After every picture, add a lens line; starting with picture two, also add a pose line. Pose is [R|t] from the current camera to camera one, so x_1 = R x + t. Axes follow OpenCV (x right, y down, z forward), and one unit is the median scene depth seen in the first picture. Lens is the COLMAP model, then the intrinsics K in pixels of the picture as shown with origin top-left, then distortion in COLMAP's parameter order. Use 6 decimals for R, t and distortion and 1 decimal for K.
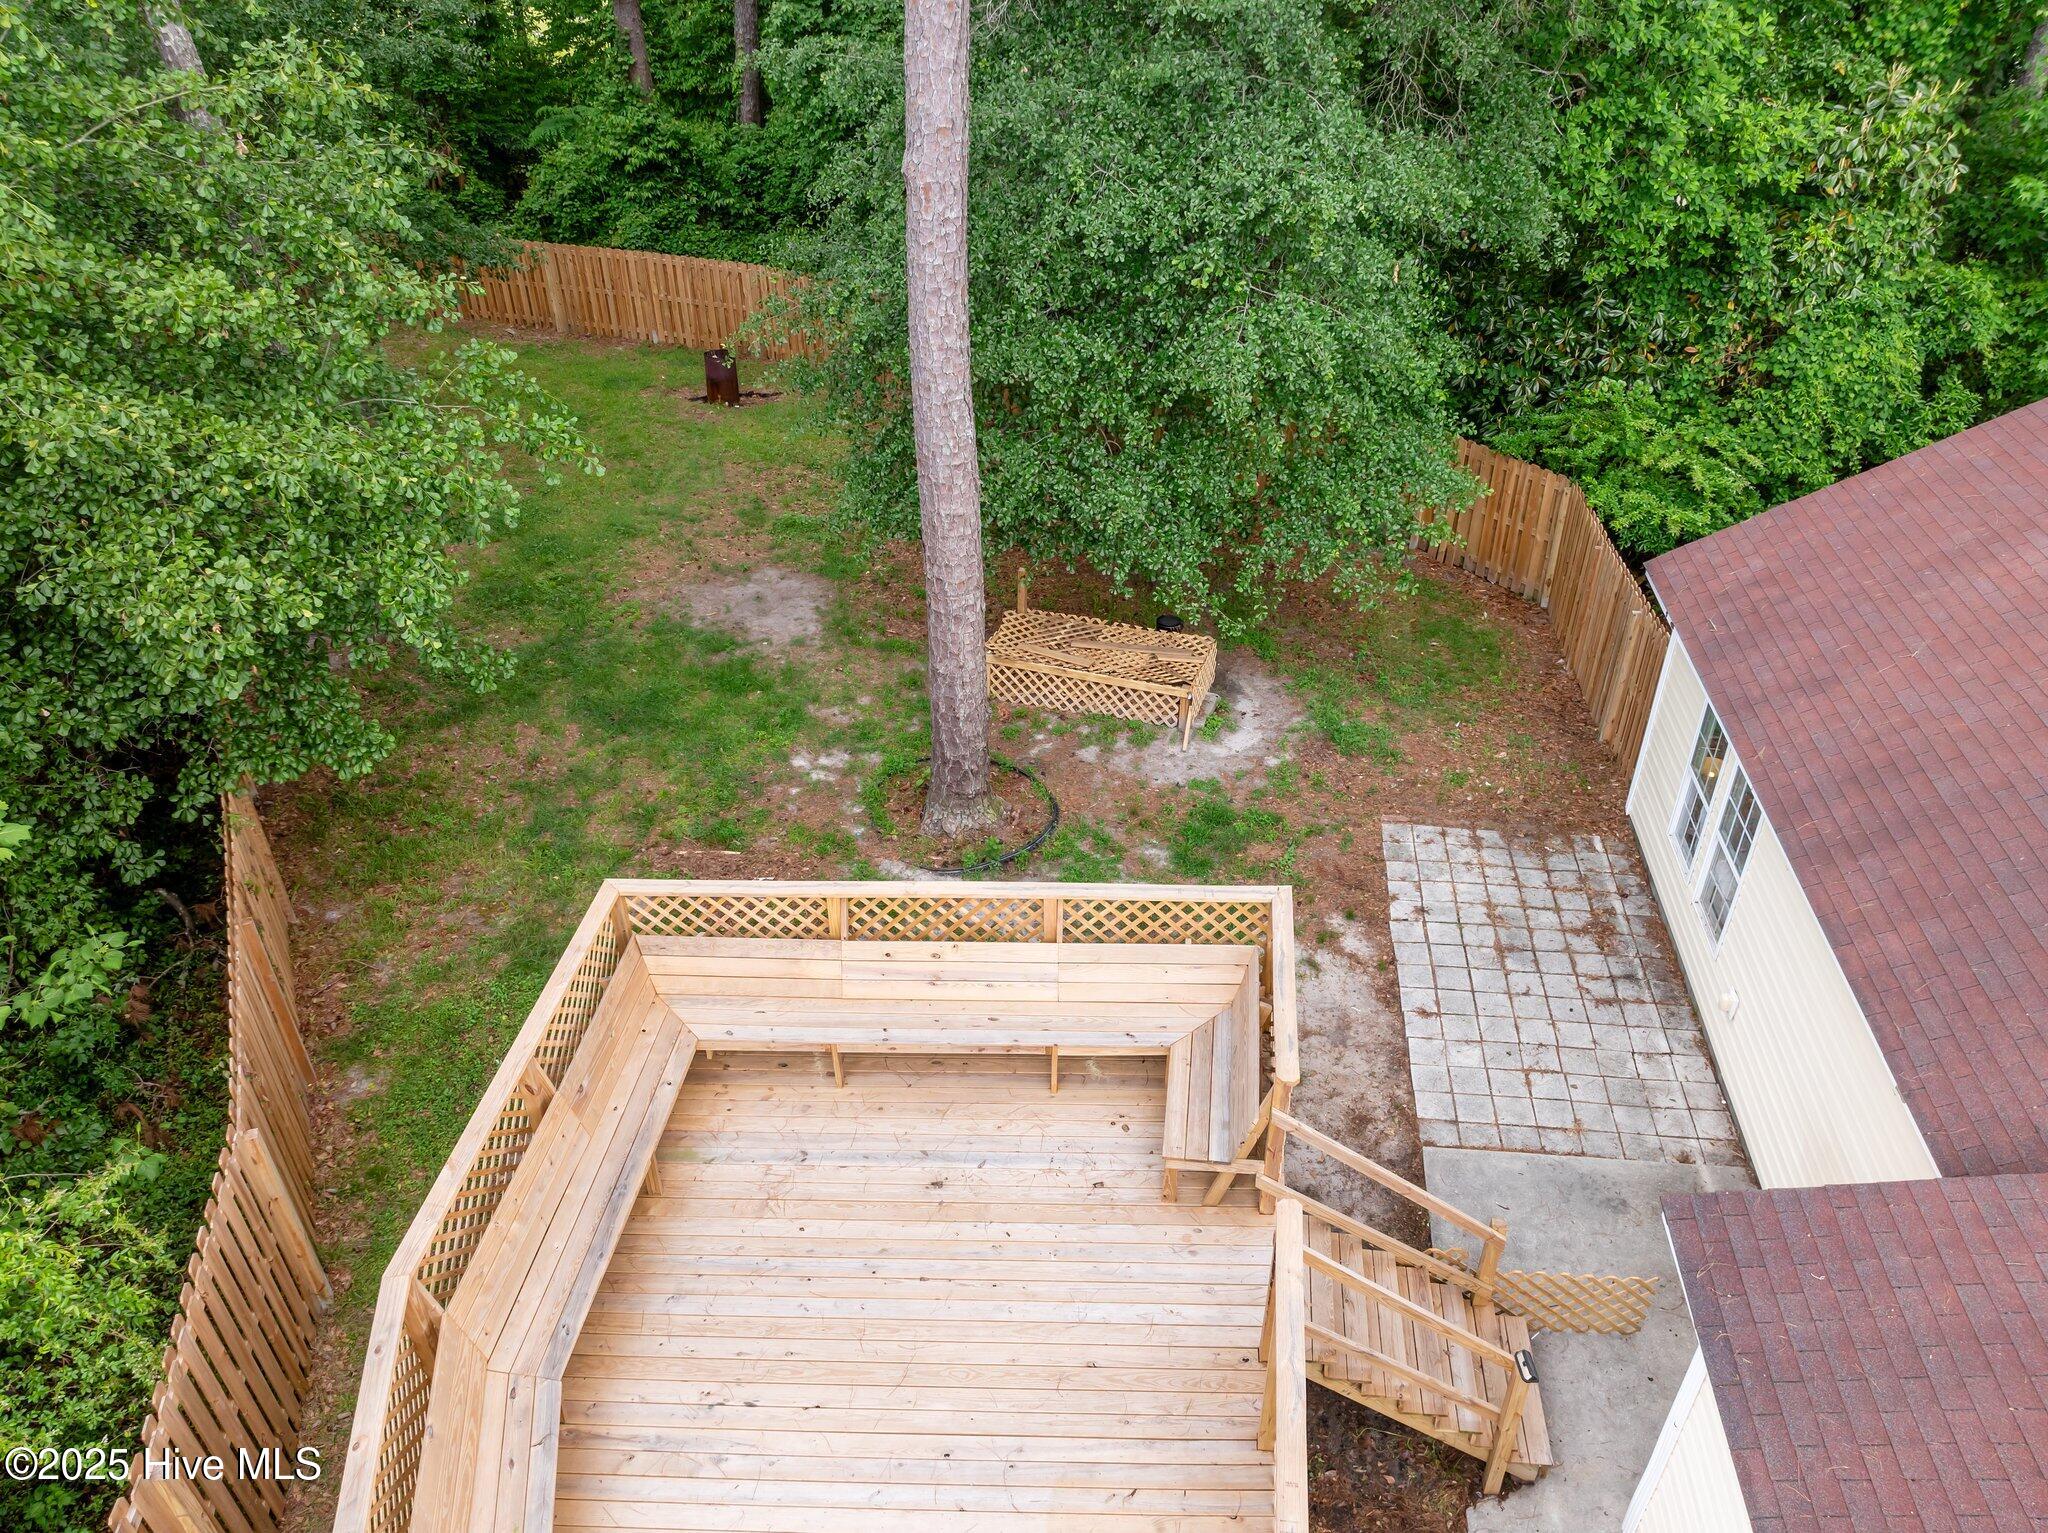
lens RADIAL K [[1438.3, 0, 1027.1], [0, 1438.3, 775.9], [0, 0, 1]] dist [-0.021065, -0.017955]
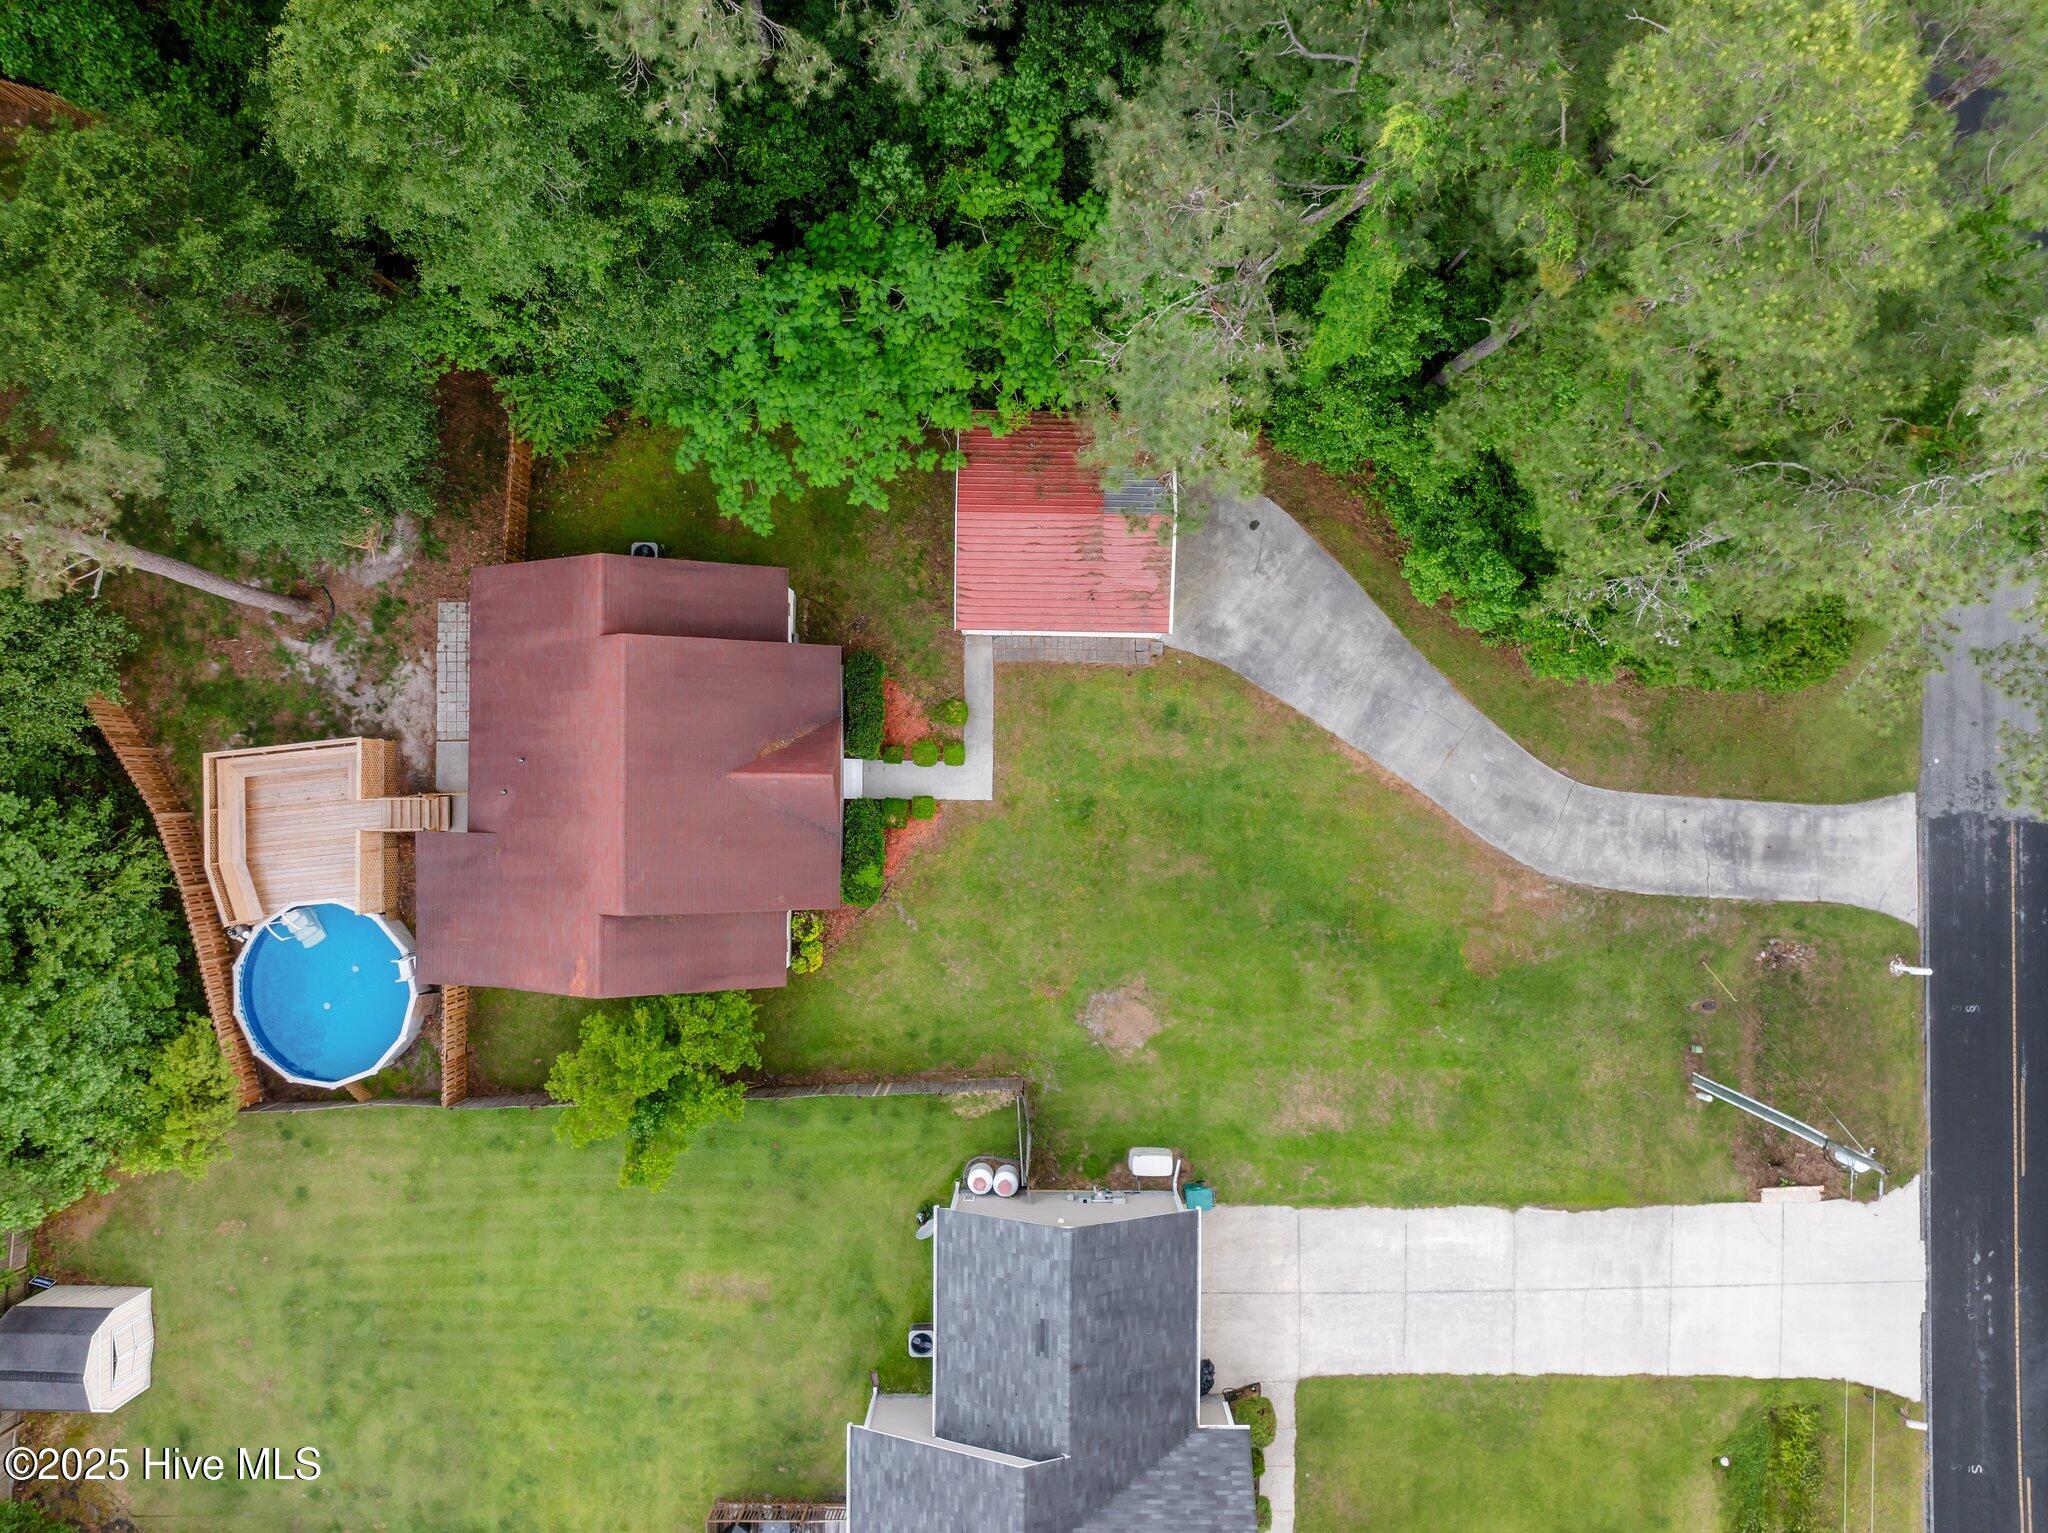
lens RADIAL K [[1444.9, 0, 1025.0], [0, 1444.9, 773.6], [0, 0, 1]] dist [-0.044934, 0.007896]
pose [[0.991633, -0.129030, 0.003963, 1.742804], [0.071285, 0.572921, 0.816505, -2.636201], [-0.107624, -0.809390, 0.577325, -1.445201]]
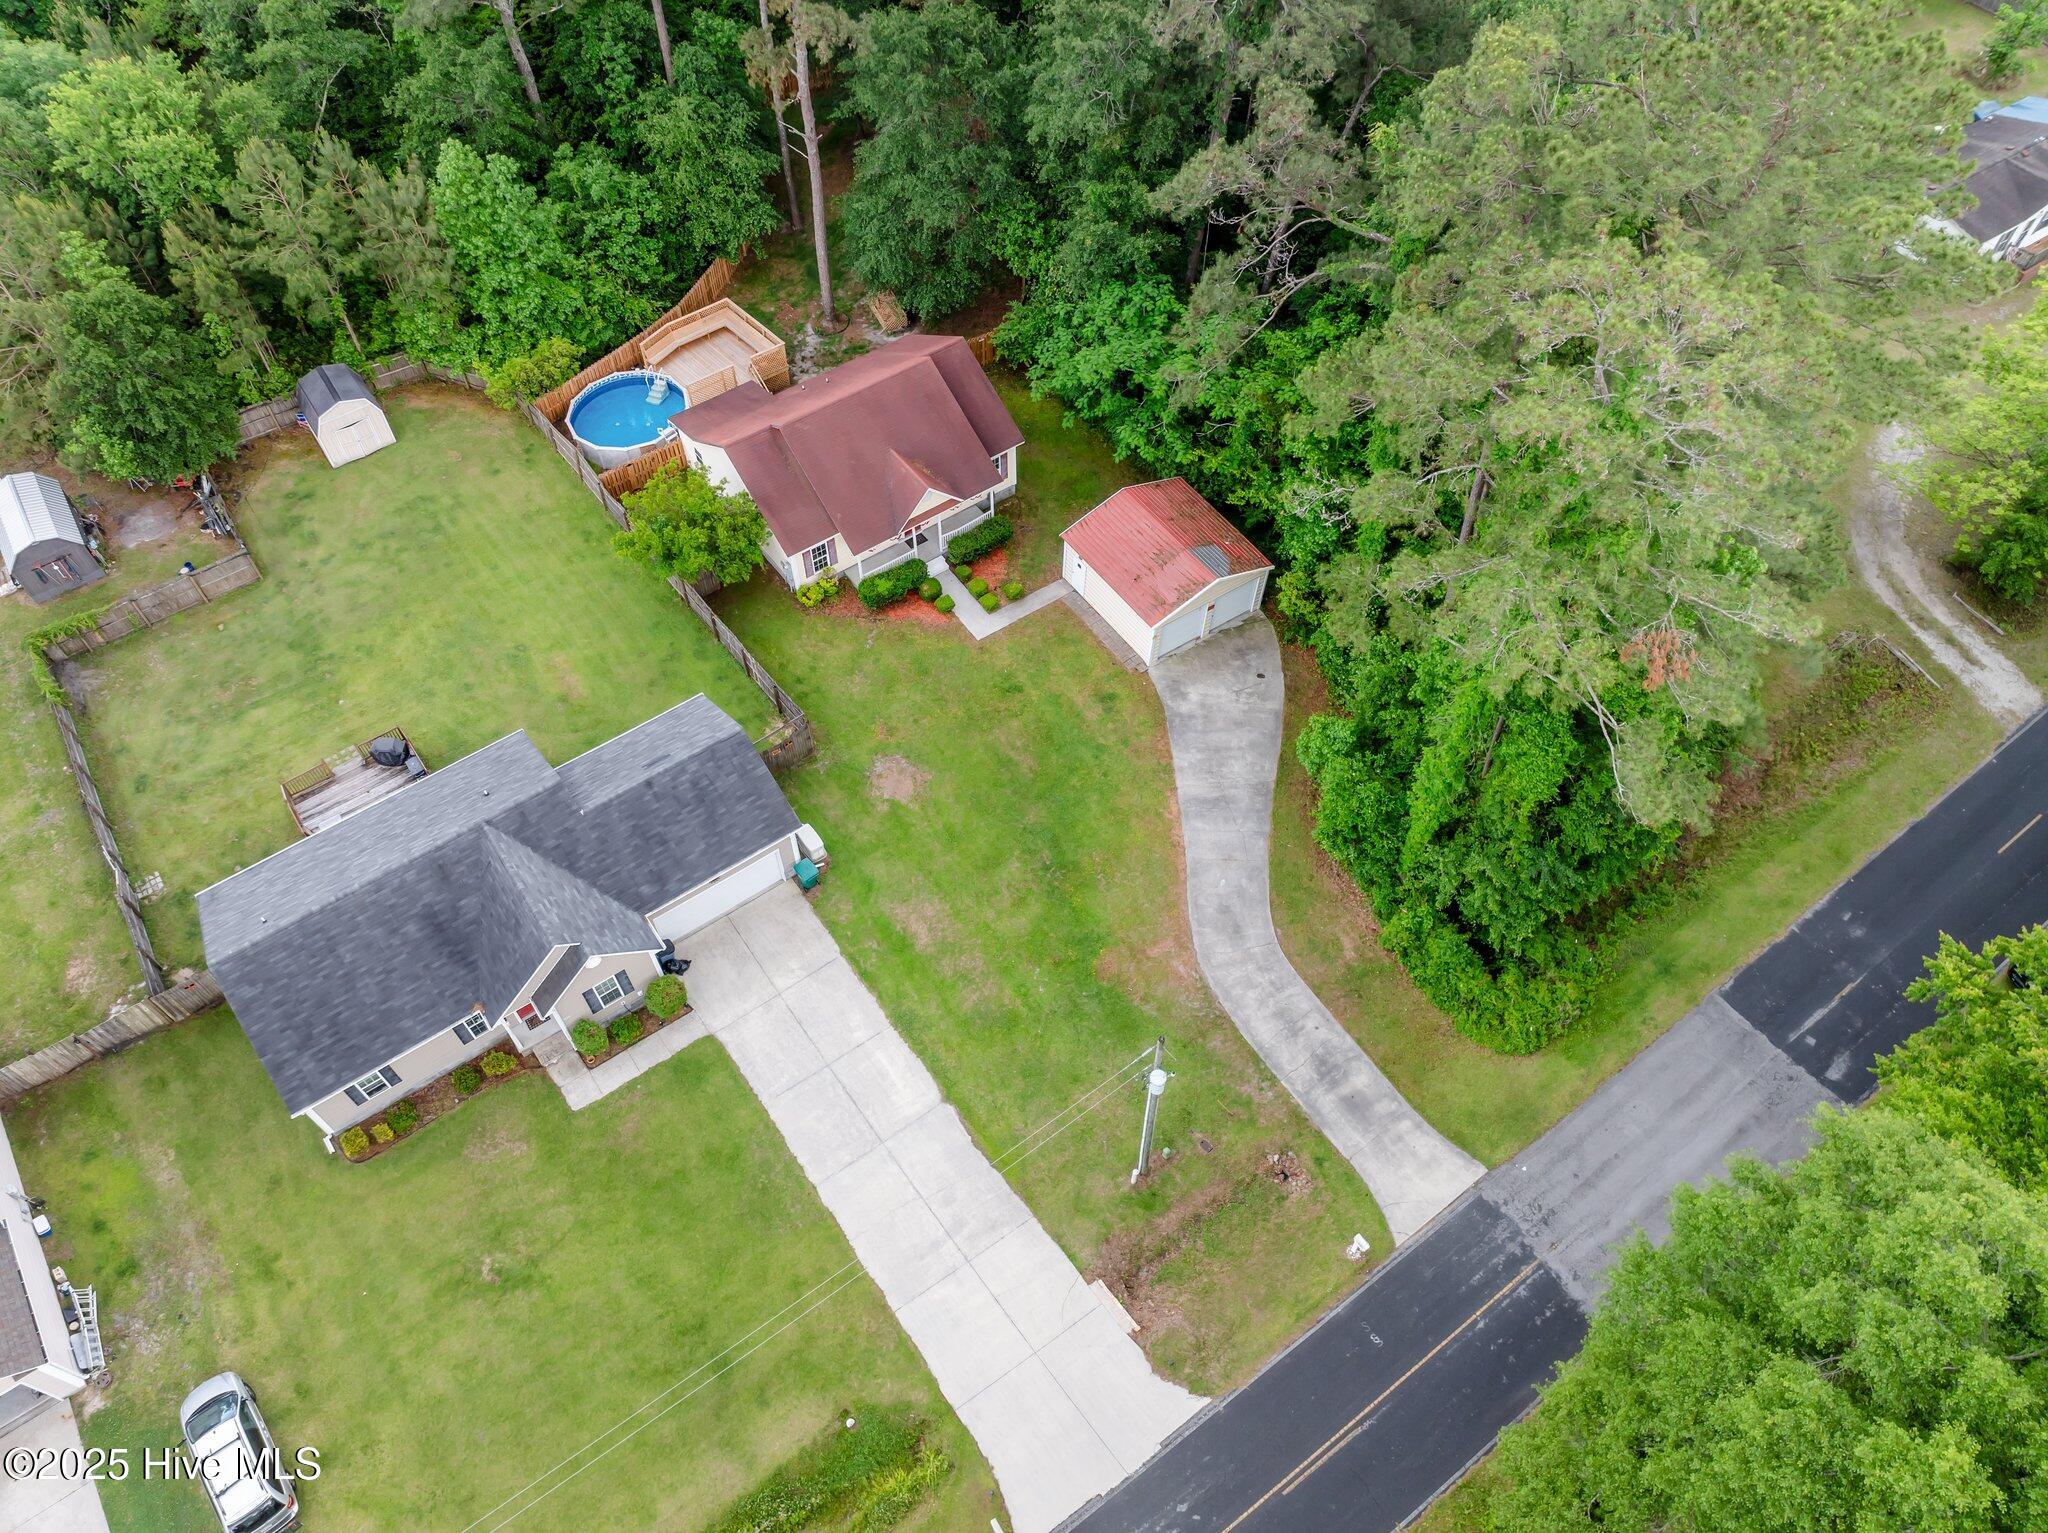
lens RADIAL K [[1477.2, 0, 1031.8], [0, 1477.2, 752.9], [0, 0, 1]] dist [-0.033962, -0.003164]
pose [[0.690242, 0.582631, -0.429077, 4.271617], [-0.409467, 0.803426, 0.432253, -1.551936], [0.596576, -0.122666, 0.793127, -3.405005]]
